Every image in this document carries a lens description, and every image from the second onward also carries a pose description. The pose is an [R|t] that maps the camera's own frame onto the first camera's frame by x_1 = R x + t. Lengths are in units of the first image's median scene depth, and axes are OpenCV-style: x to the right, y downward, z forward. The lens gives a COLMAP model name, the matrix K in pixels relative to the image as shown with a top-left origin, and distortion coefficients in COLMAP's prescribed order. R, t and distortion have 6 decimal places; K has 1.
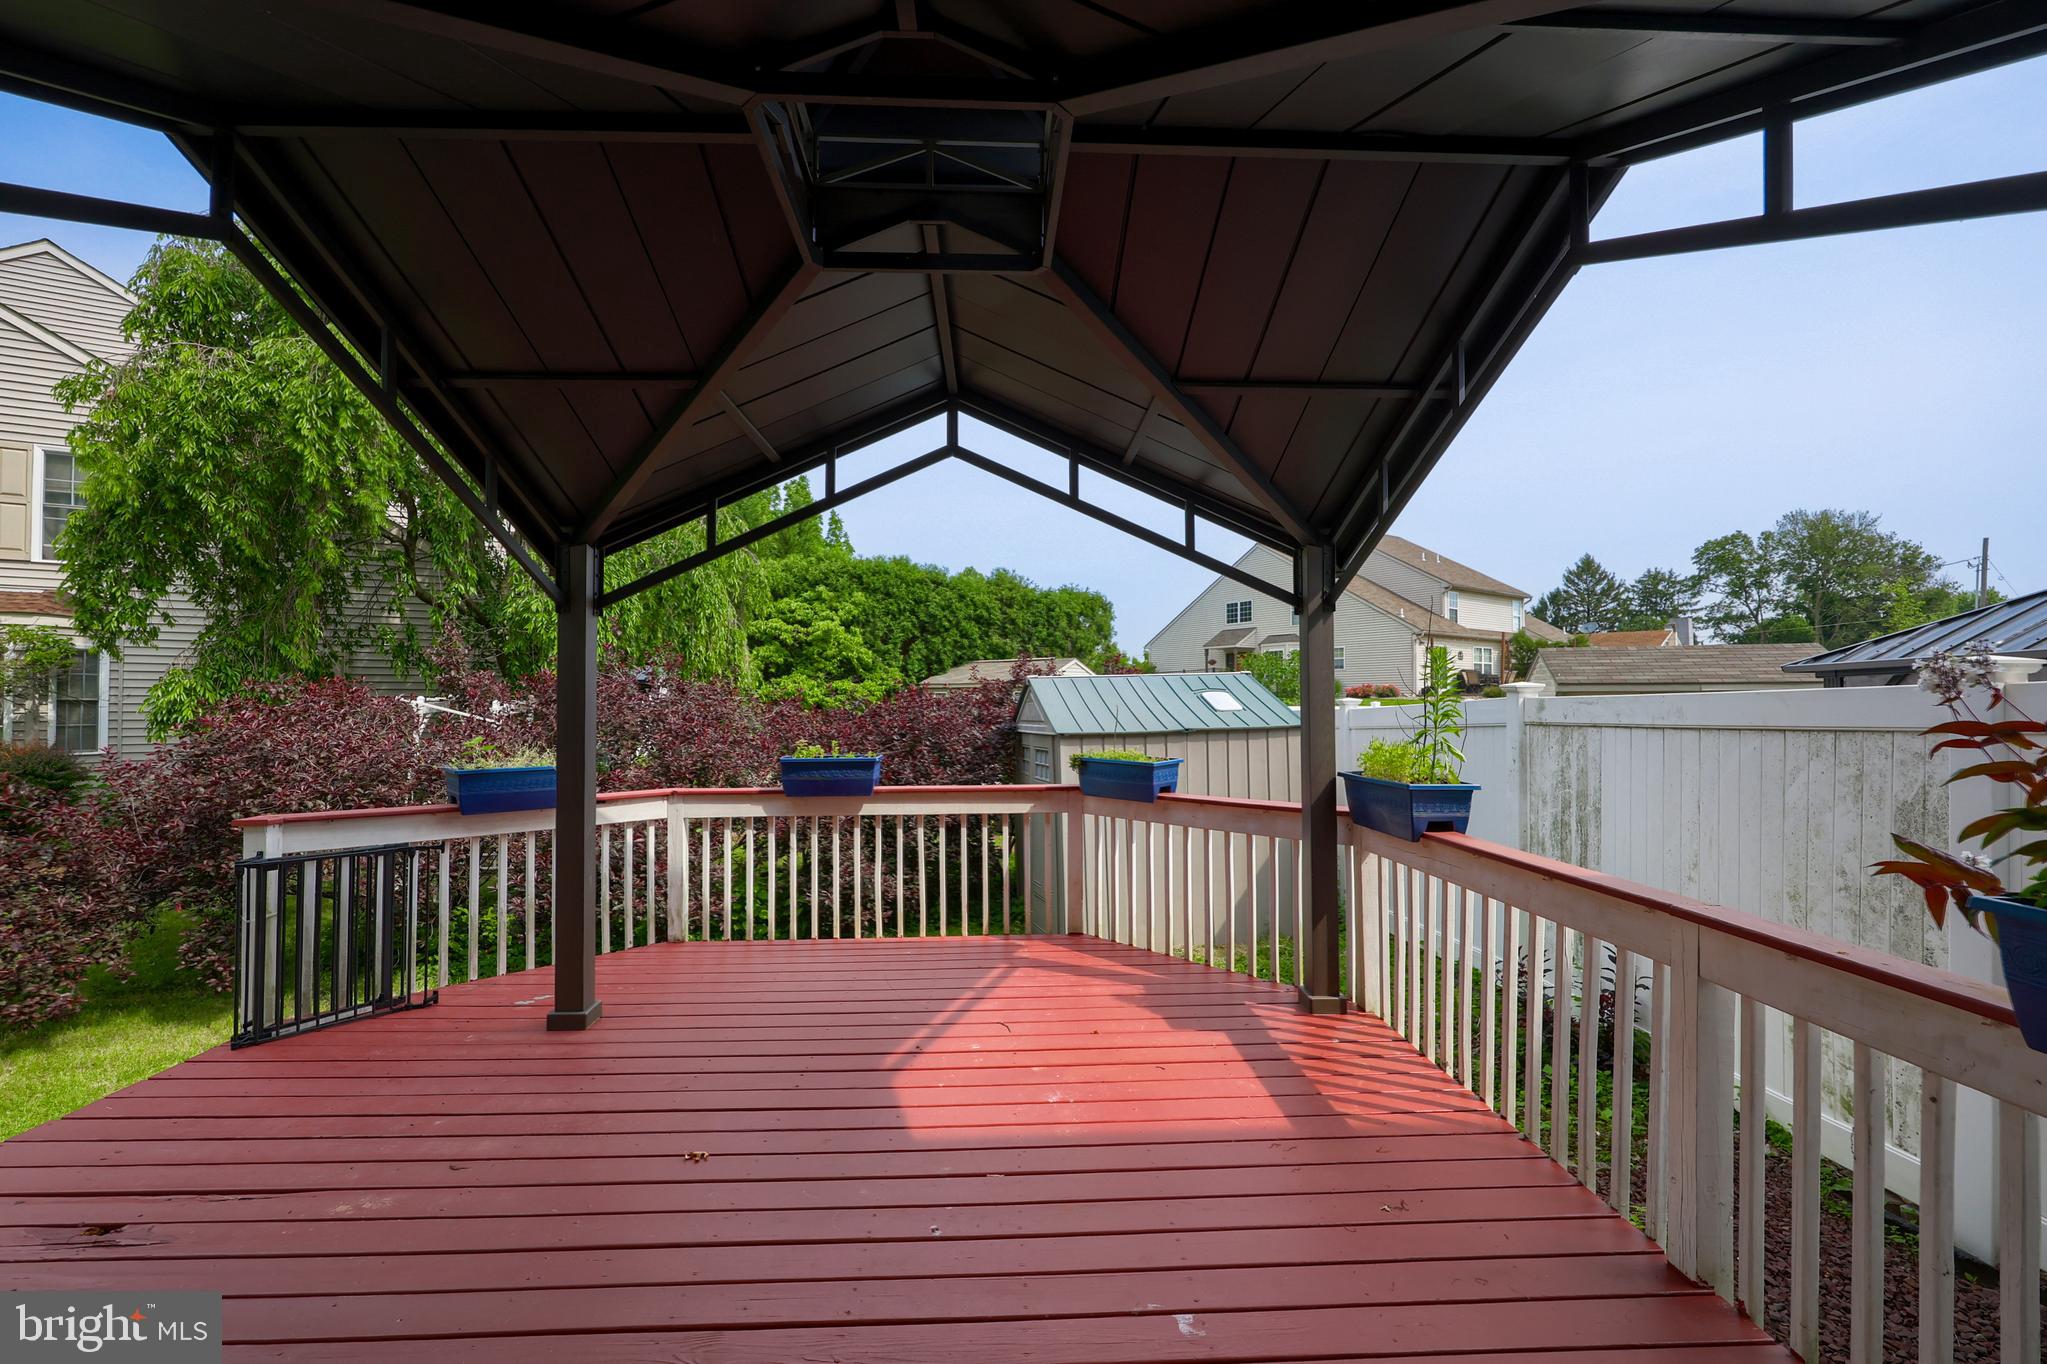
lens RADIAL K [[853.0, 0, 1023.5], [0, 853.0, 682.0], [0, 0, 1]] dist [-0.002016, -0.000207]
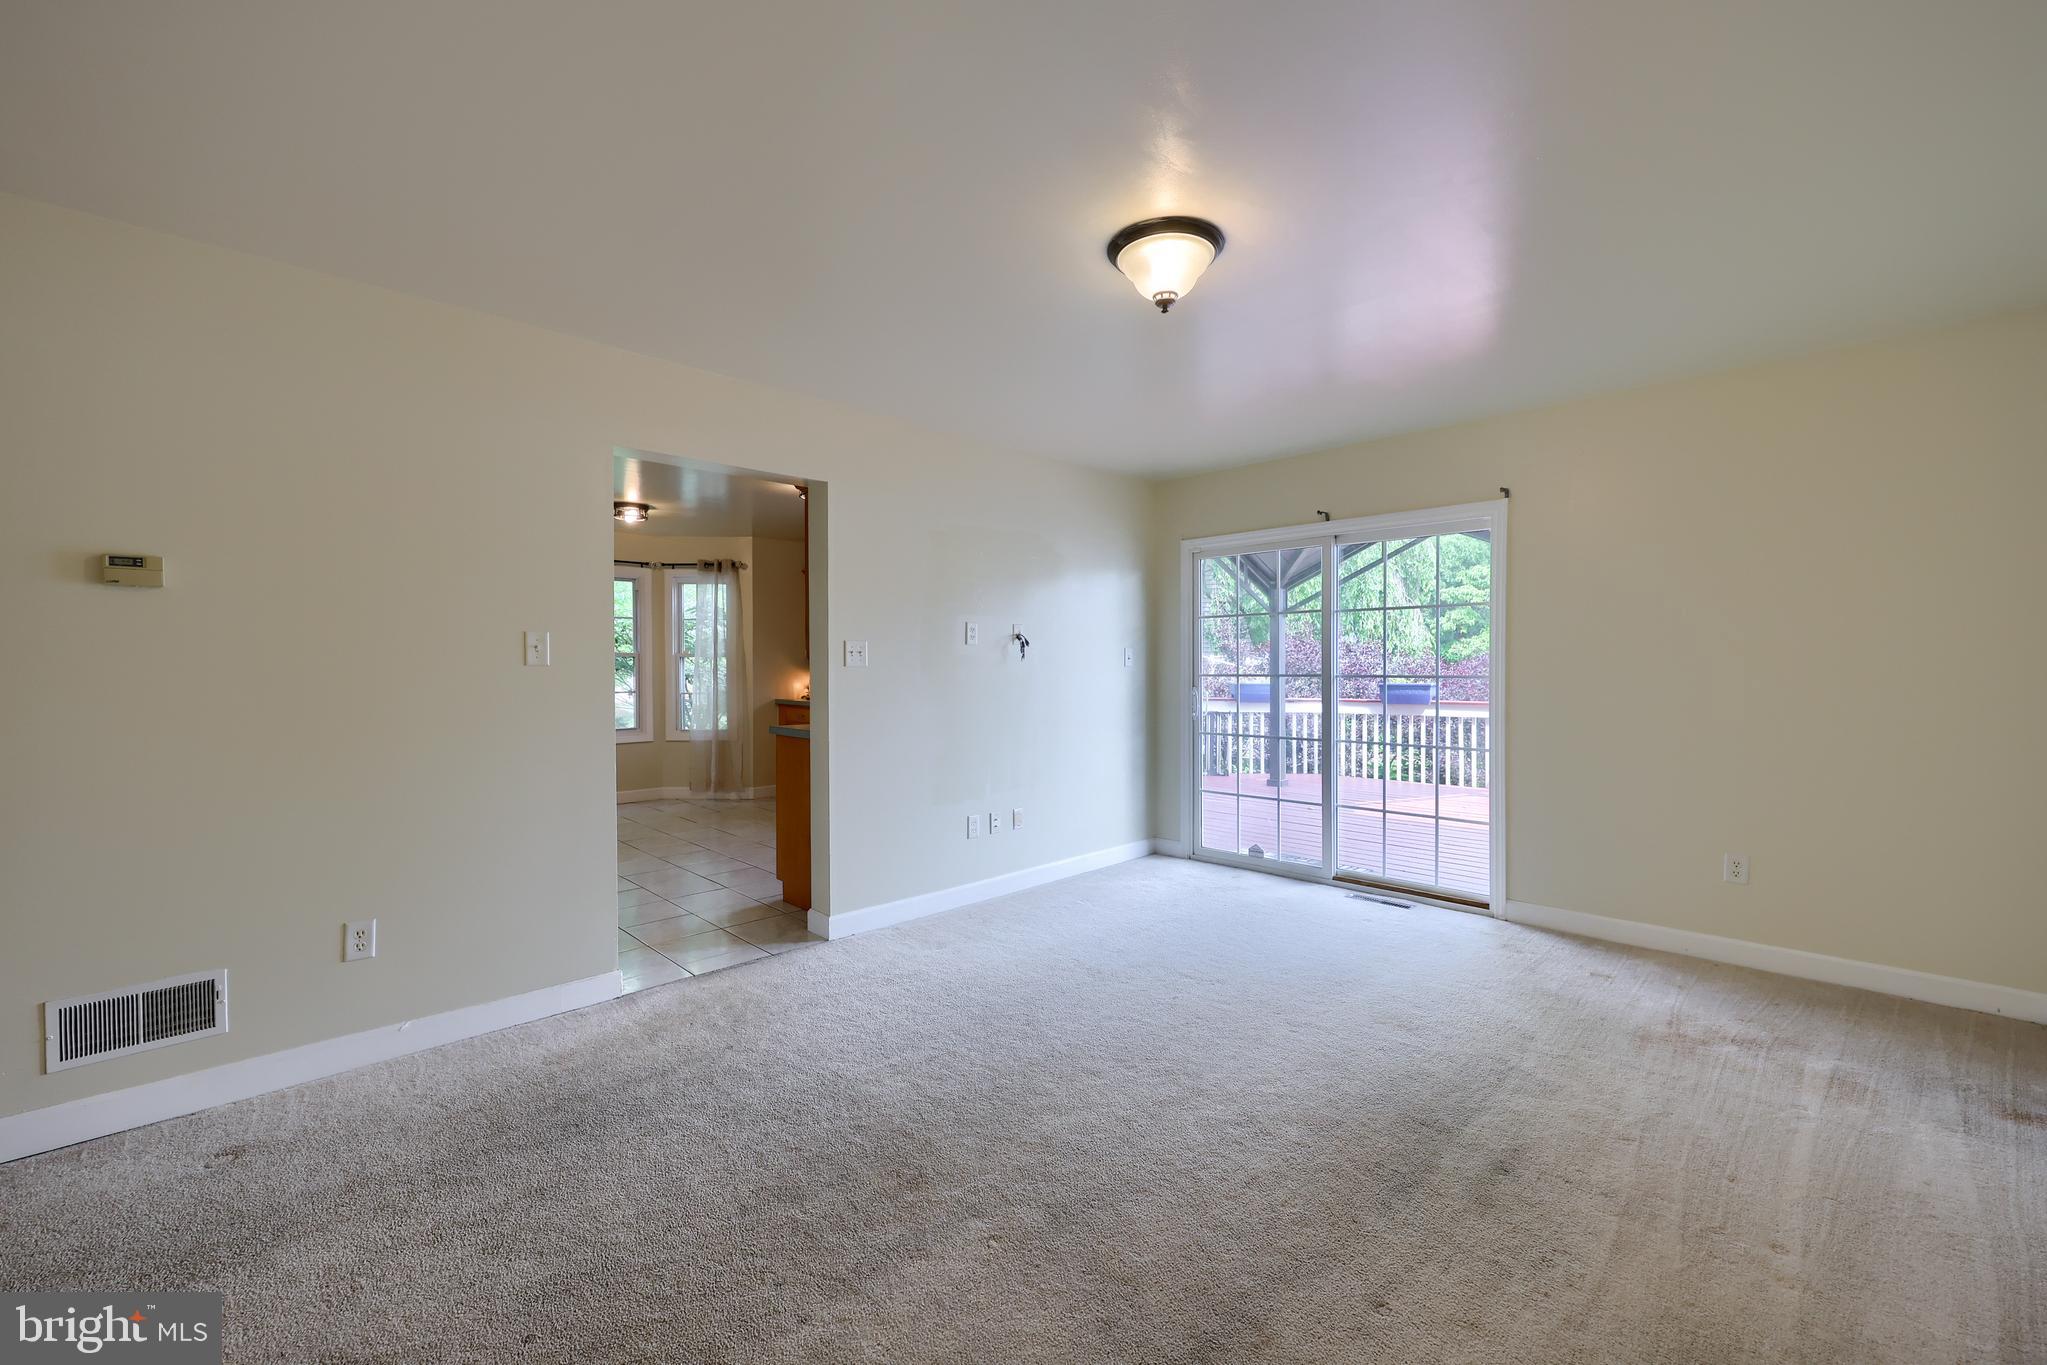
lens RADIAL K [[853.0, 0, 1023.5], [0, 853.0, 682.5], [0, 0, 1]] dist [-0.002016, -0.000207]
pose [[0.687536, 0.012609, -0.726041, 0.541315], [0.021195, 0.999075, 0.037422, -0.001206], [0.725841, -0.041117, 0.686633, -0.868043]]
